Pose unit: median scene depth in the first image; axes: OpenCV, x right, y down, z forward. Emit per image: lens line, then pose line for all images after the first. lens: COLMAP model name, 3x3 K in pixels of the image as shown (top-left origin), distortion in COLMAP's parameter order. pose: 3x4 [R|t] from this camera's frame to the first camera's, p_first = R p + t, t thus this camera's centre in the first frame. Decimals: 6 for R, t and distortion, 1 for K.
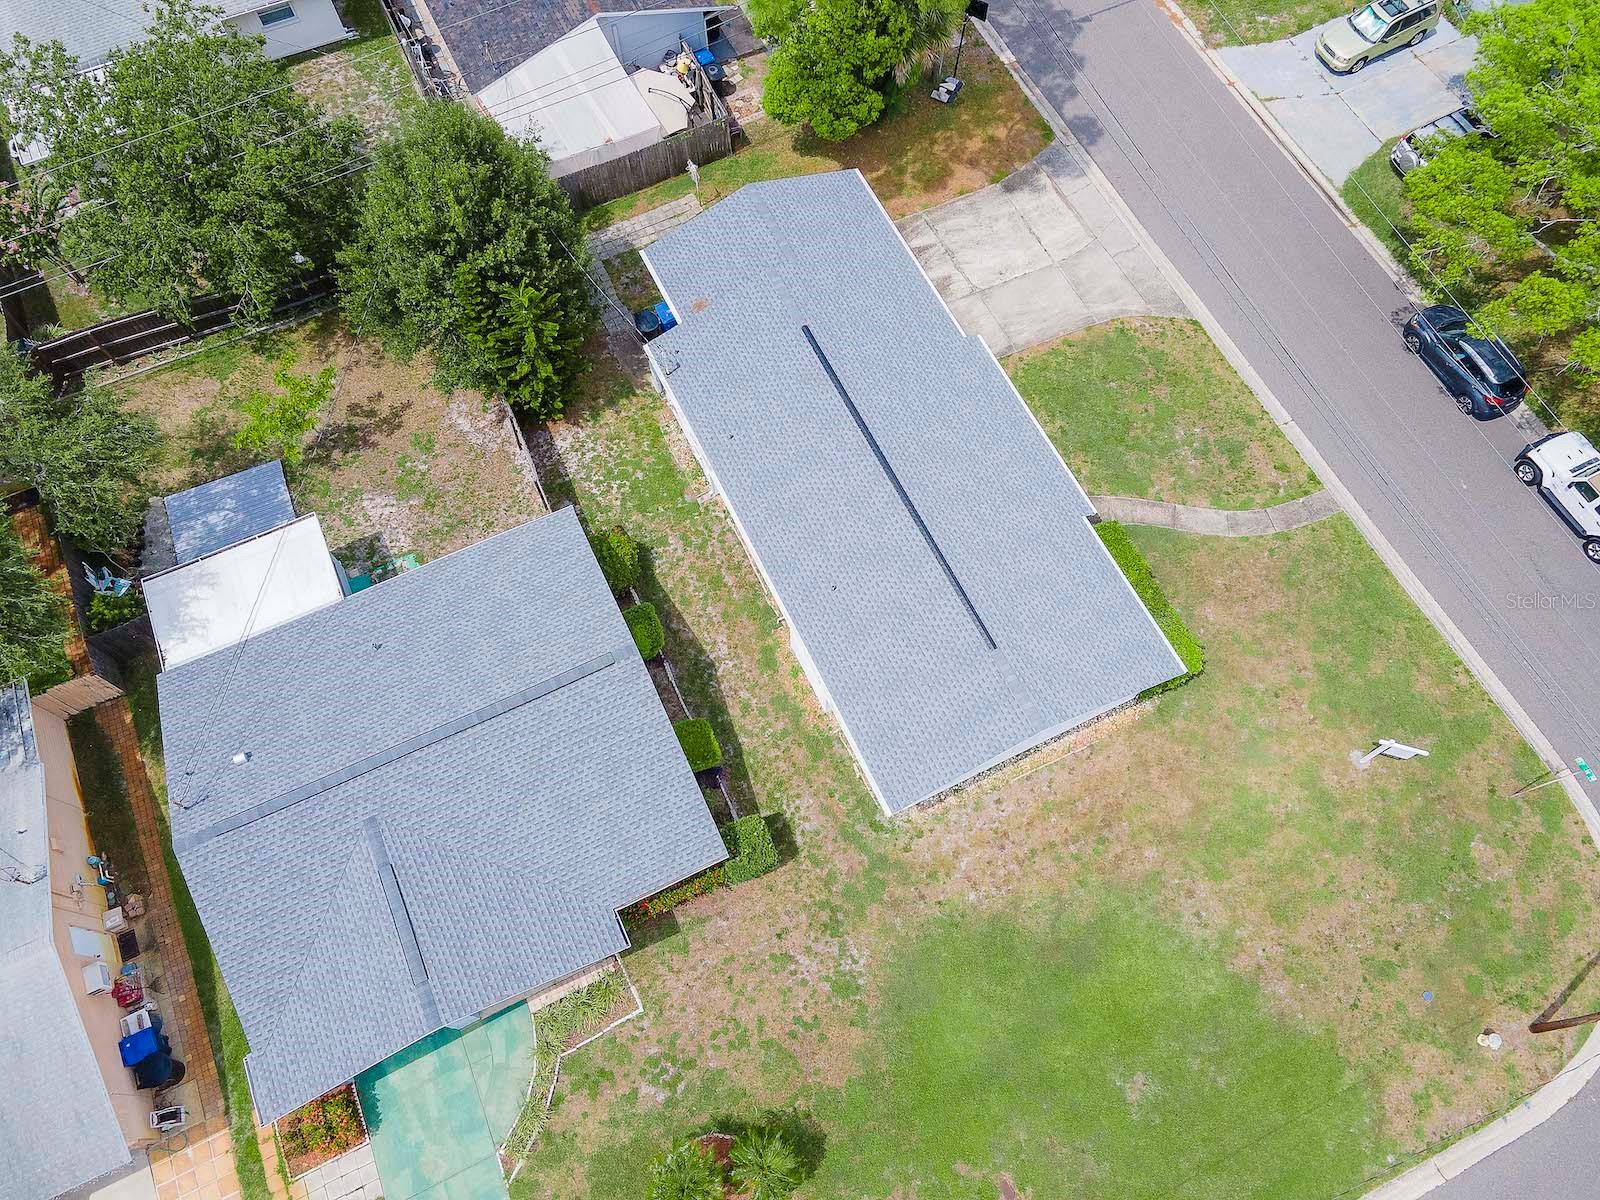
lens RADIAL K [[1174.4, 0, 812.2], [0, 1174.4, 595.4], [0, 0, 1]] dist [0.039610, 0.041586]
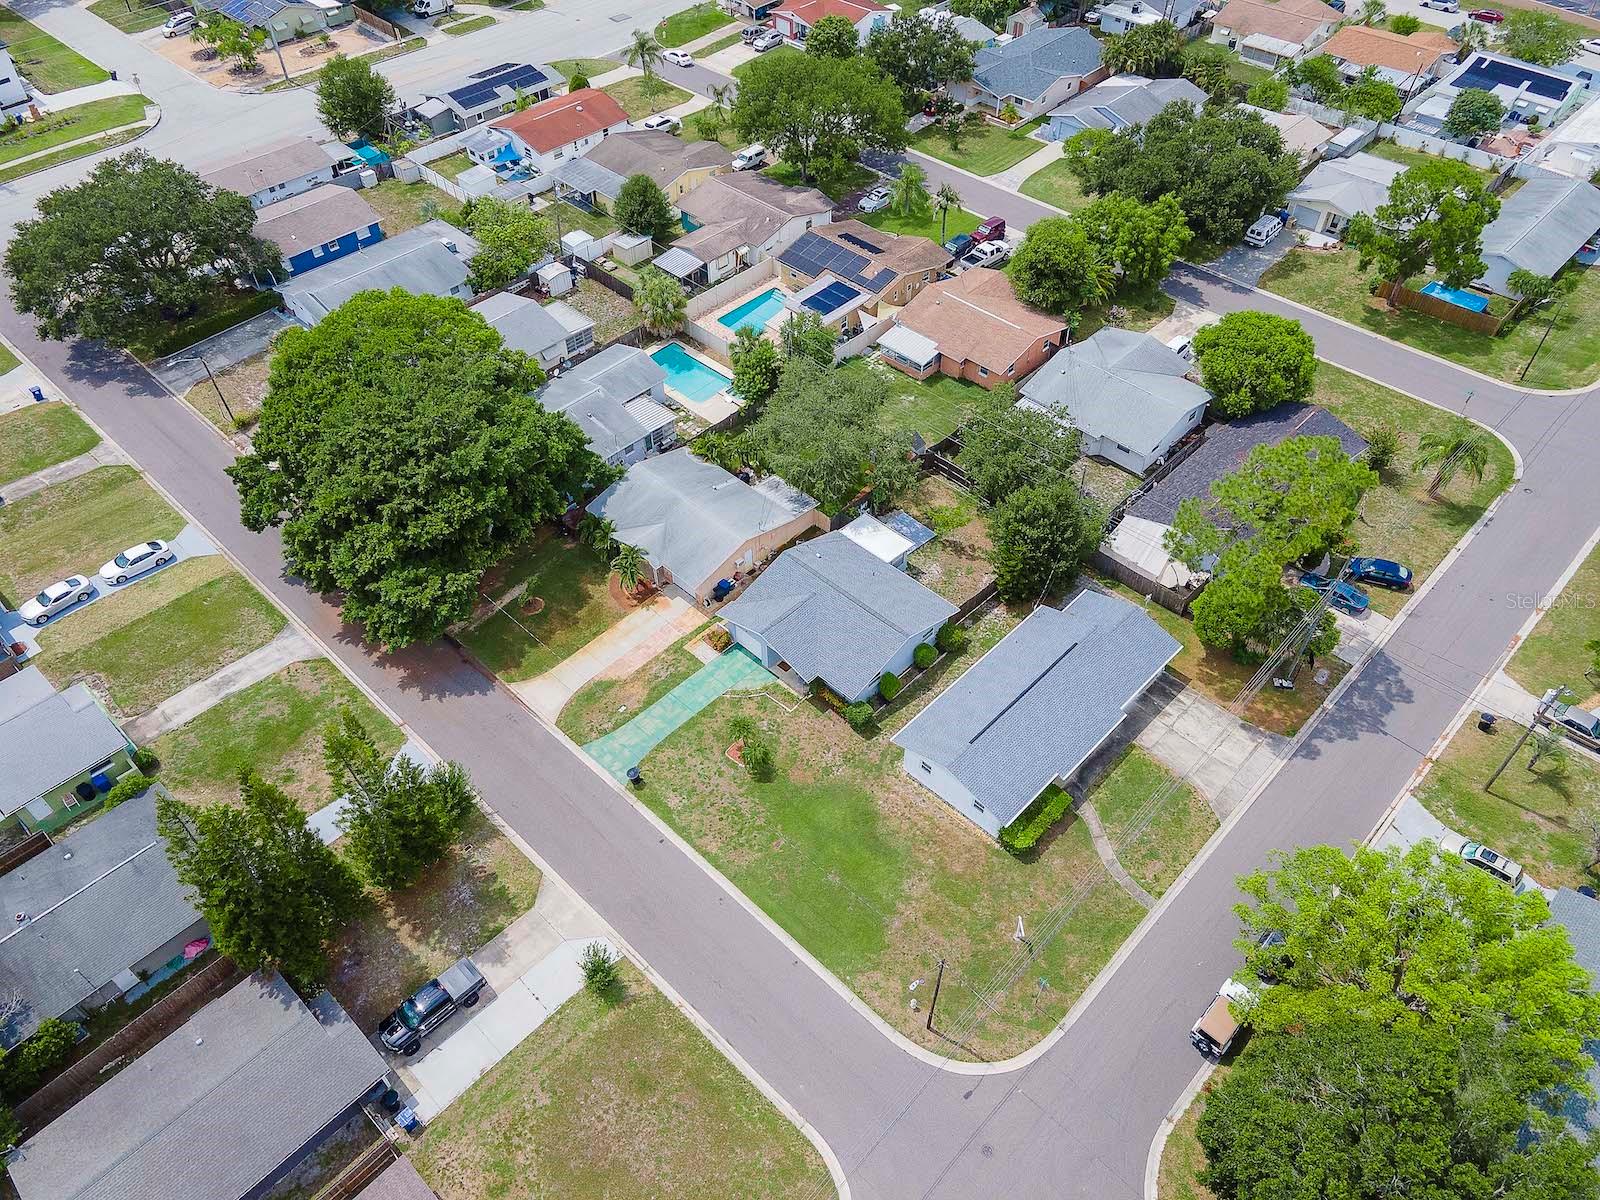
lens RADIAL K [[1148.1, 0, 804.9], [0, 1148.1, 596.7], [0, 0, 1]] dist [0.034389, 0.023239]
pose [[0.346417, 0.680526, -0.645662, 1.129503], [-0.856275, 0.510498, 0.078647, -0.001470], [0.383130, 0.525619, 0.759563, -0.879873]]
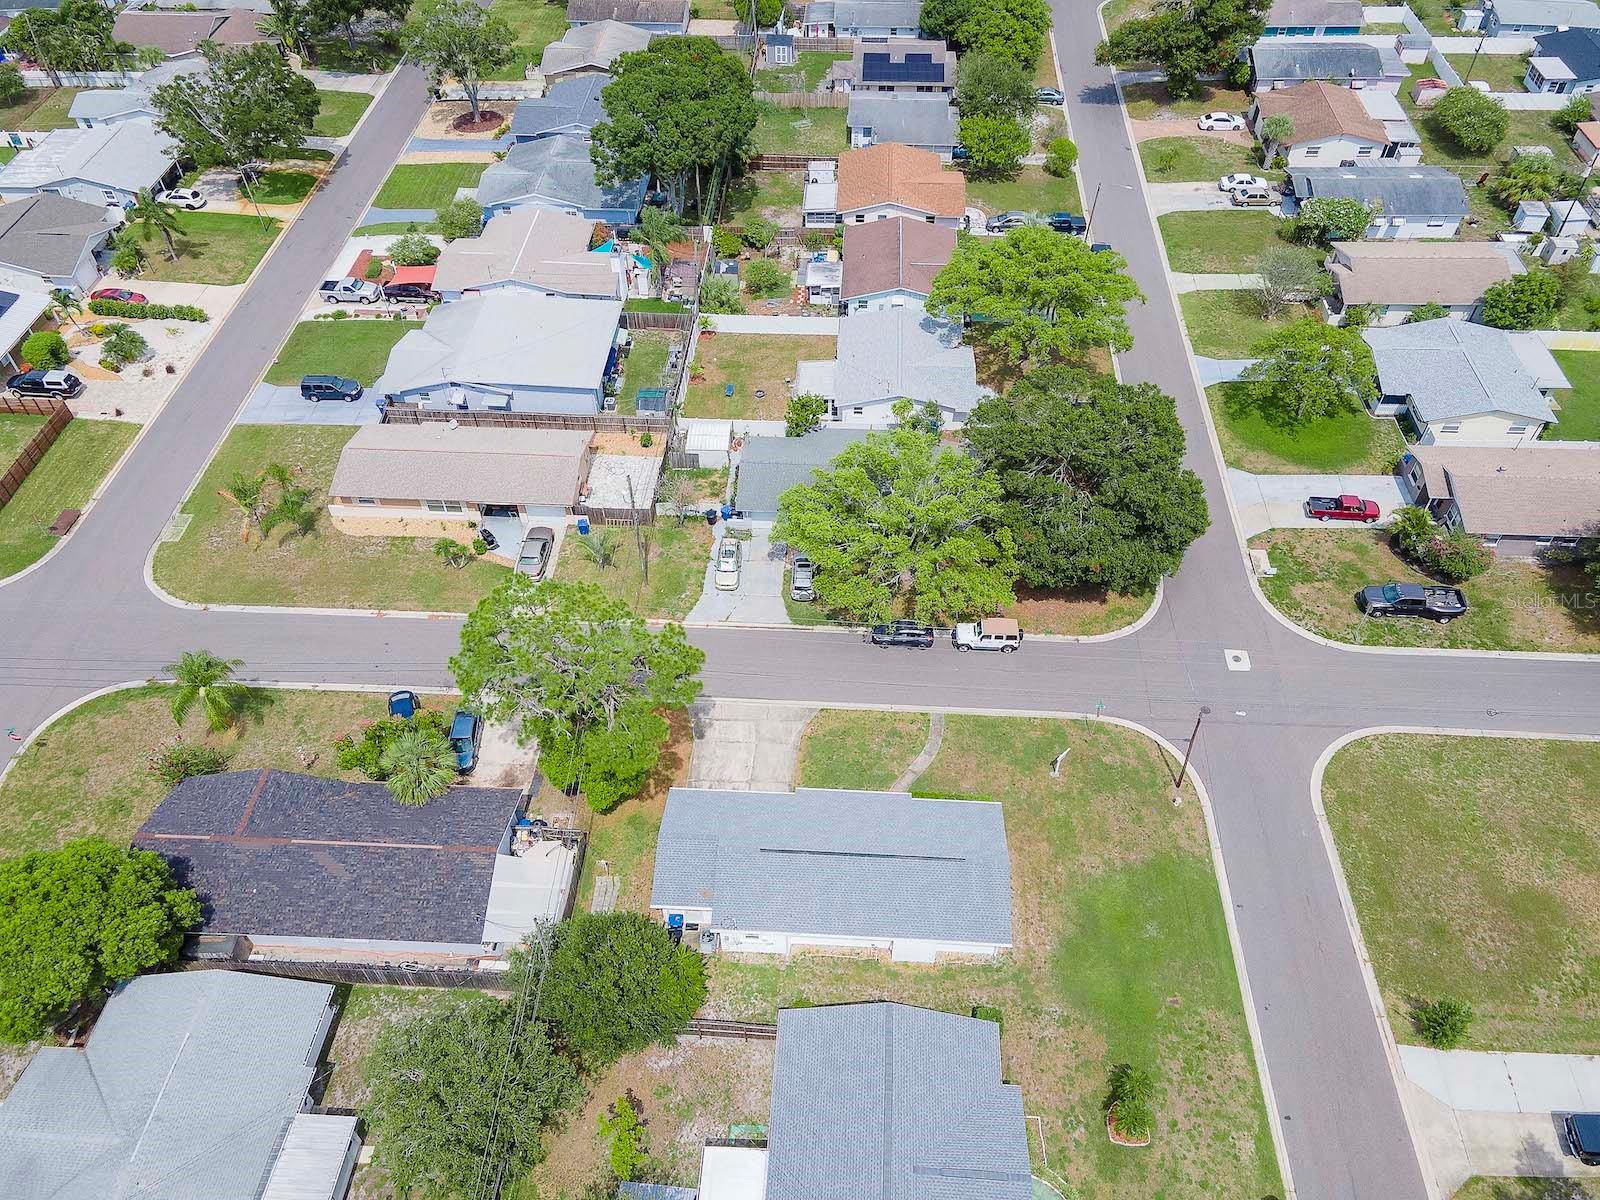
lens RADIAL K [[1148.1, 0, 804.9], [0, 1148.1, 596.7], [0, 0, 1]] dist [0.034389, 0.023239]
pose [[0.490410, -0.636330, 0.595468, -0.787046], [0.798437, 0.601907, -0.014359, -0.377555], [-0.349279, 0.482485, 0.803251, -0.682931]]
